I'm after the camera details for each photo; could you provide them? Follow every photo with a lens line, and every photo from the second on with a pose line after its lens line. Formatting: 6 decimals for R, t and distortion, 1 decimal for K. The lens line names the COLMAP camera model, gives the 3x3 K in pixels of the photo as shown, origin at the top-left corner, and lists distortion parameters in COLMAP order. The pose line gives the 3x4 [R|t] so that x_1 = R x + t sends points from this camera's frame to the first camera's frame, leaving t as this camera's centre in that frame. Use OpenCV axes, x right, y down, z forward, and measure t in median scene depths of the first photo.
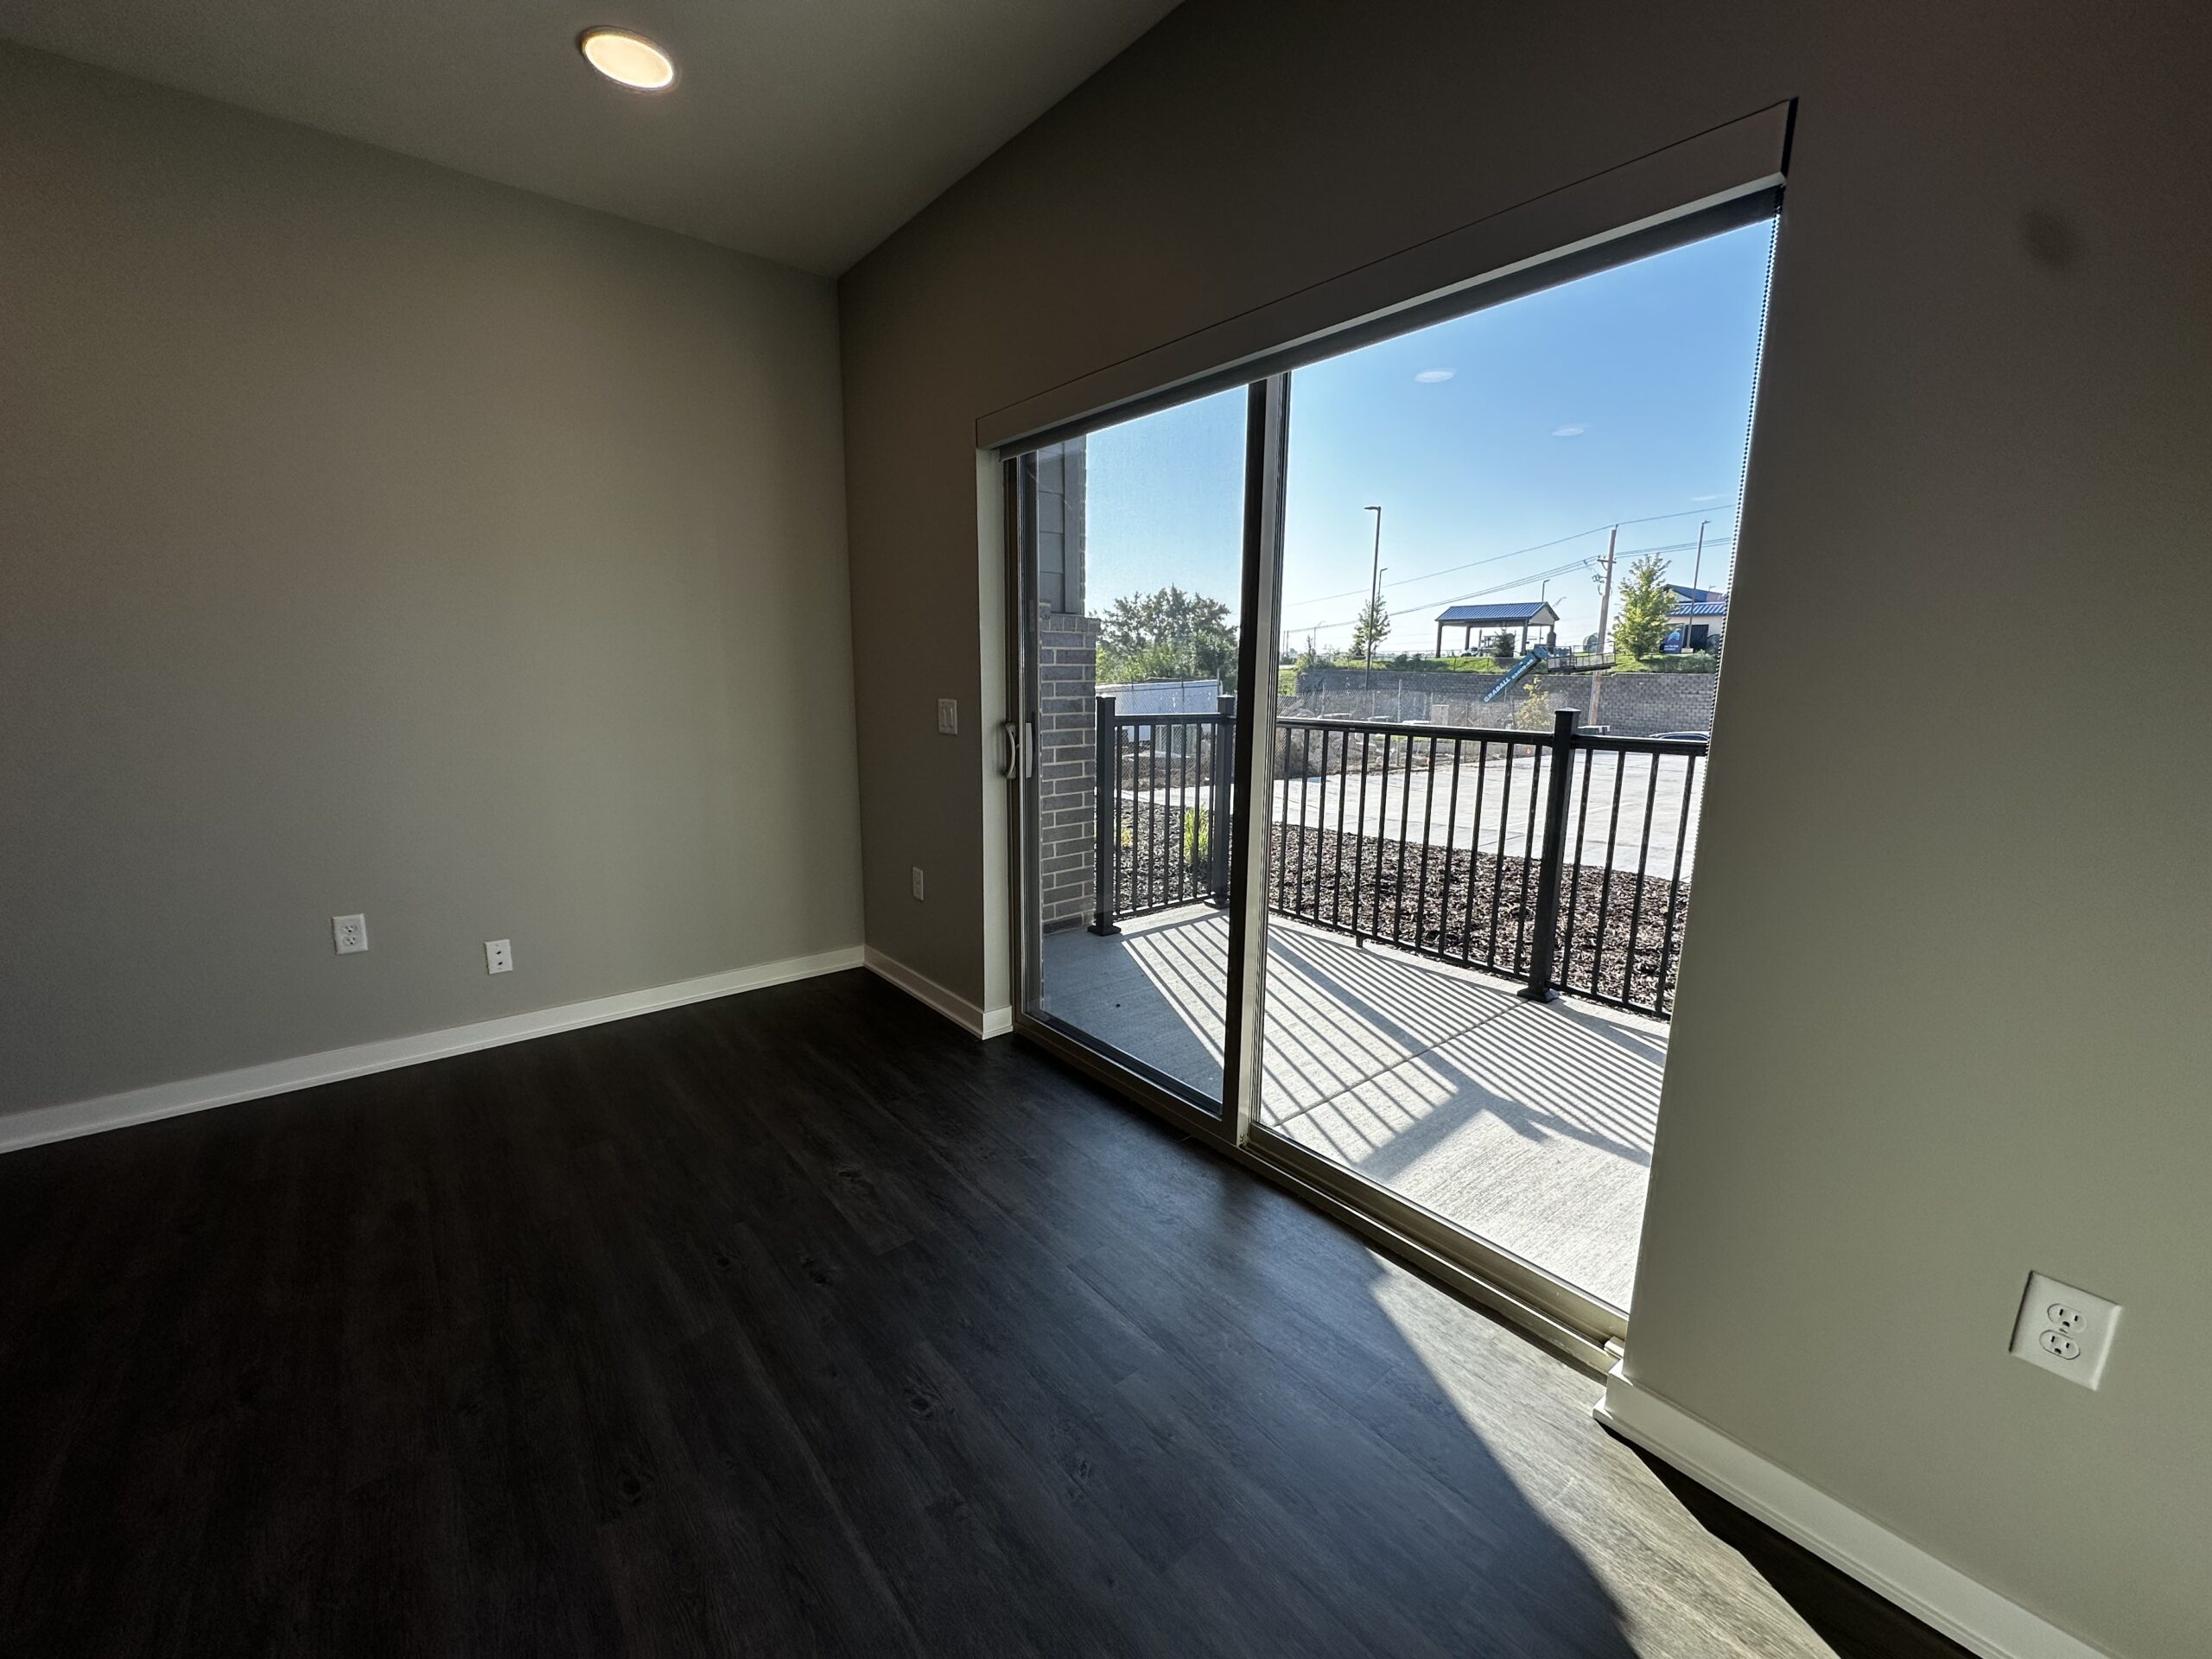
lens RADIAL K [[882.0, 0, 1106.0], [0, 882.0, 829.5], [0, 0, 1]] dist [-0.000225, -0.000070]
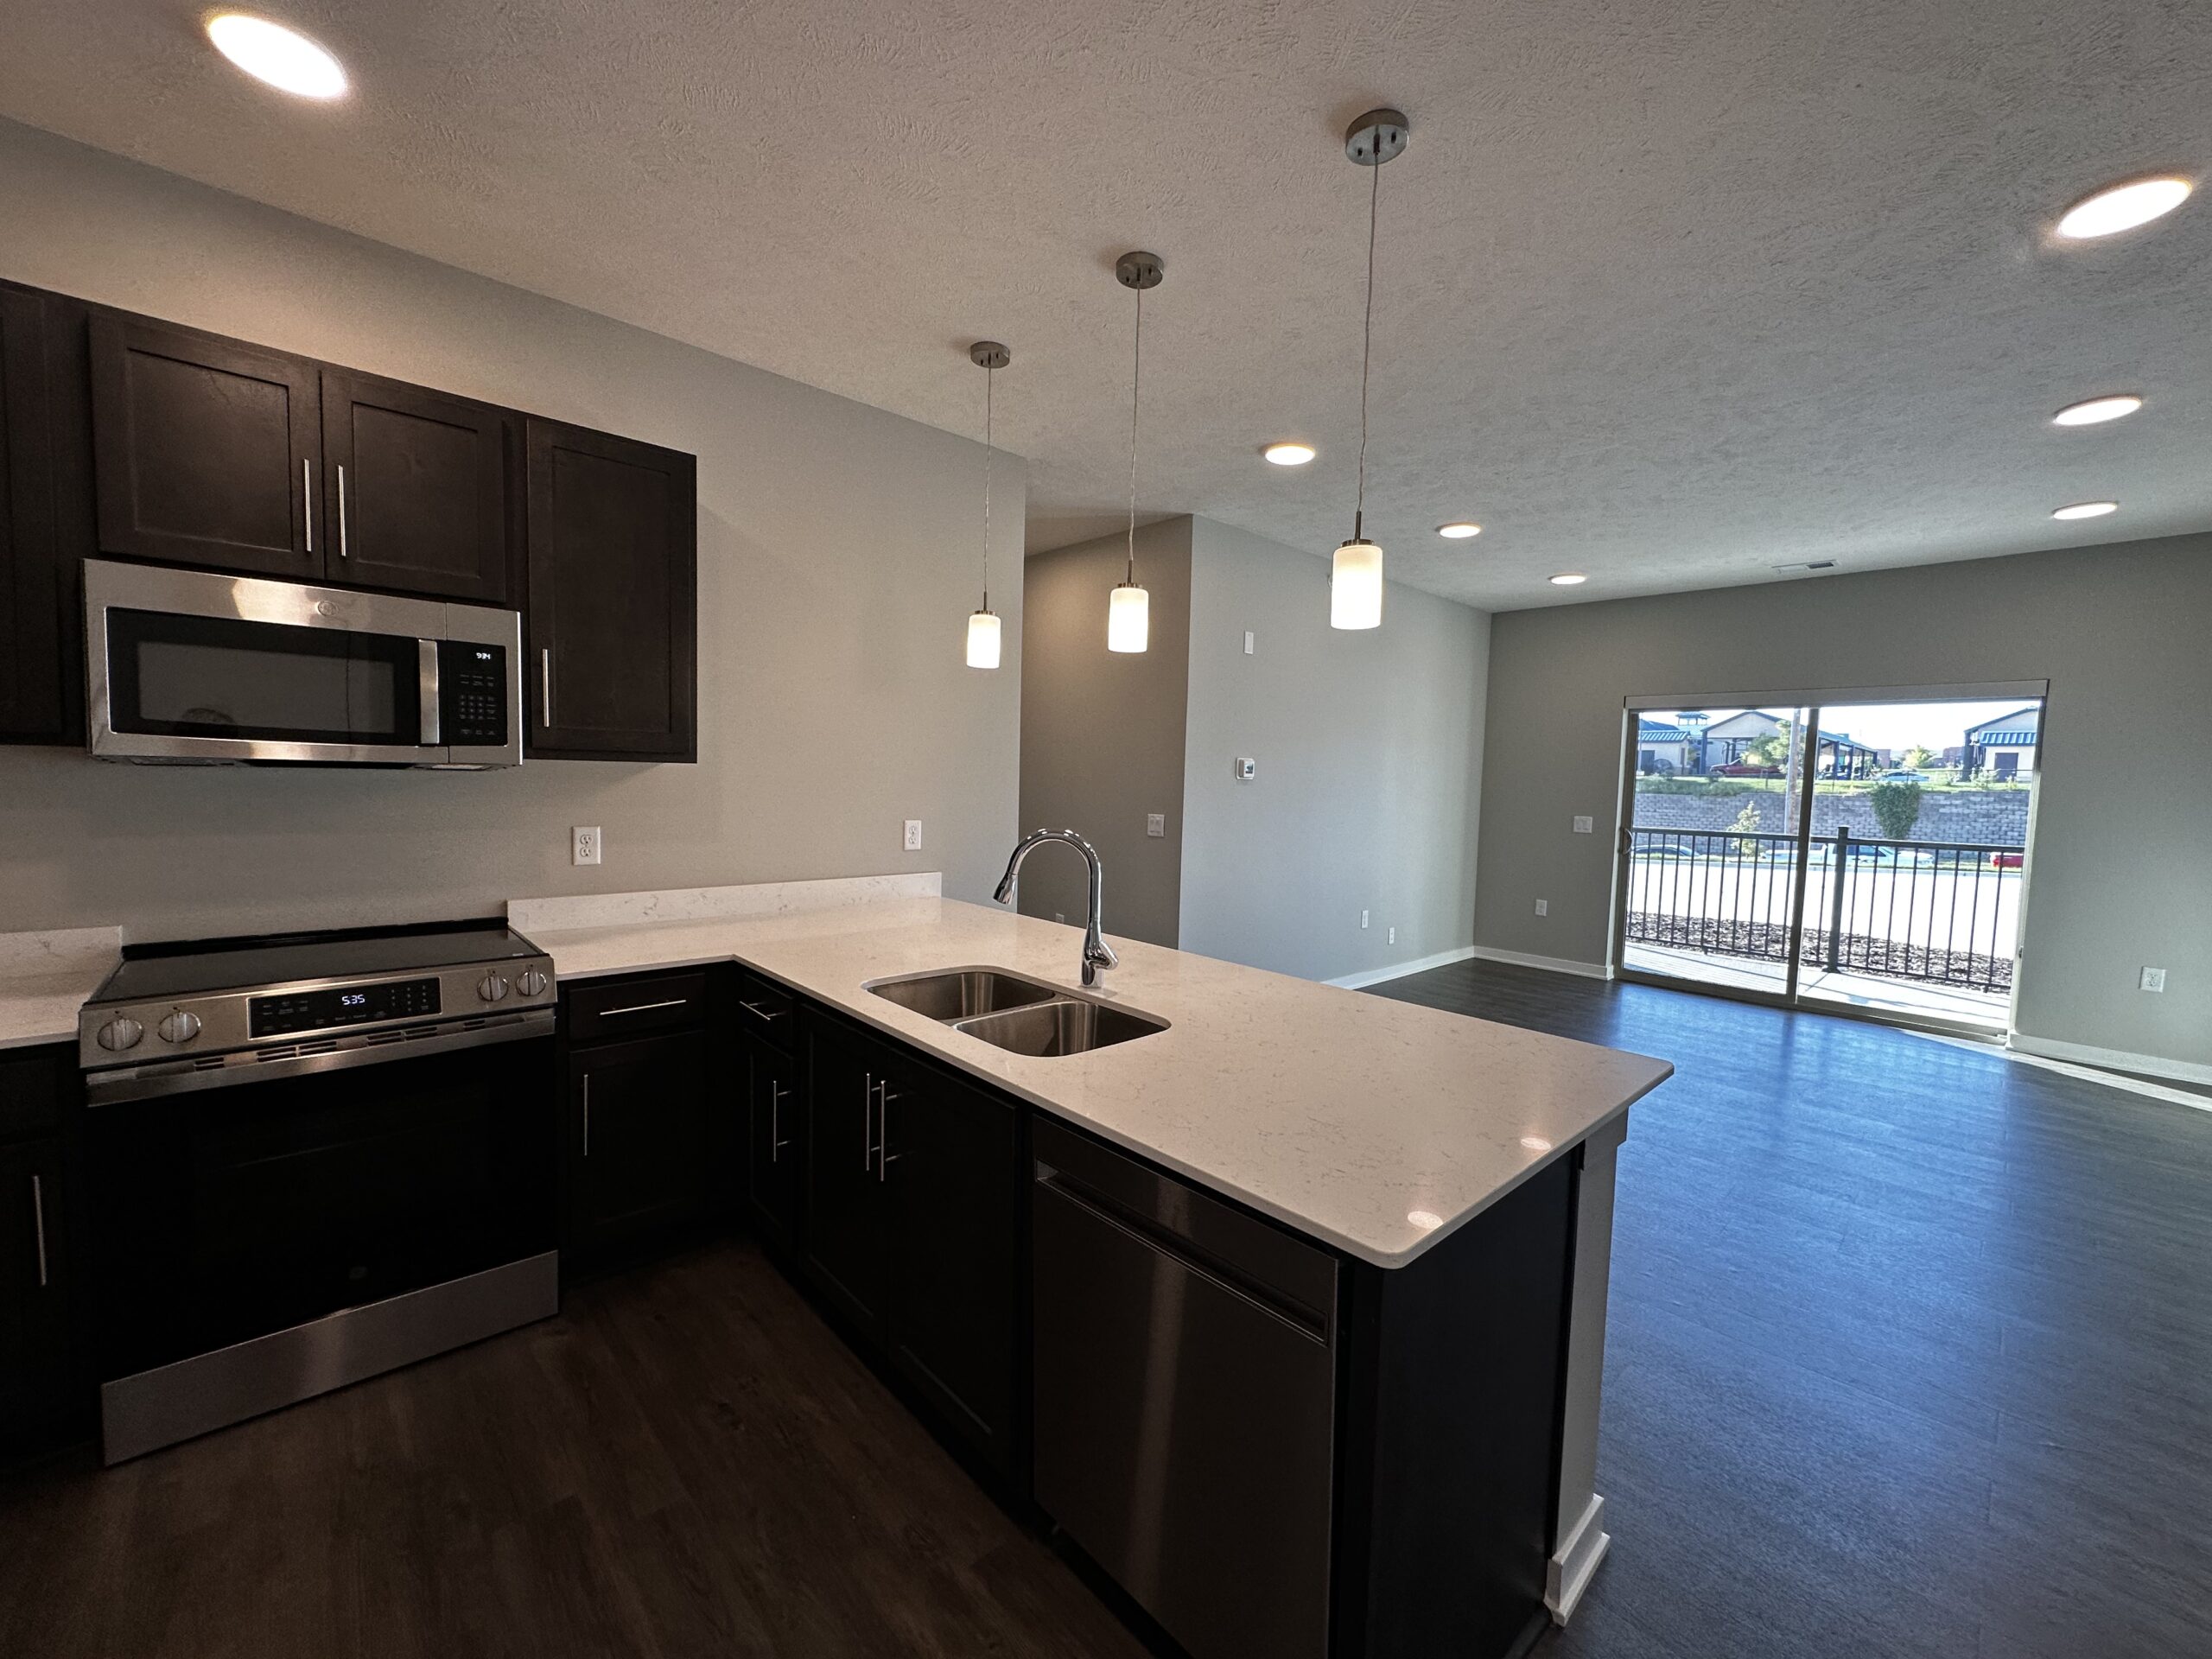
lens RADIAL K [[914.2, 0, 1106.0], [0, 914.2, 829.5], [0, 0, 1]] dist [0.001973, 0.000393]
pose [[0.996694, 0.012925, 0.080206, -1.193593], [-0.003157, 0.992679, -0.120737, 0.123602], [-0.081179, 0.120085, 0.989439, -0.841988]]
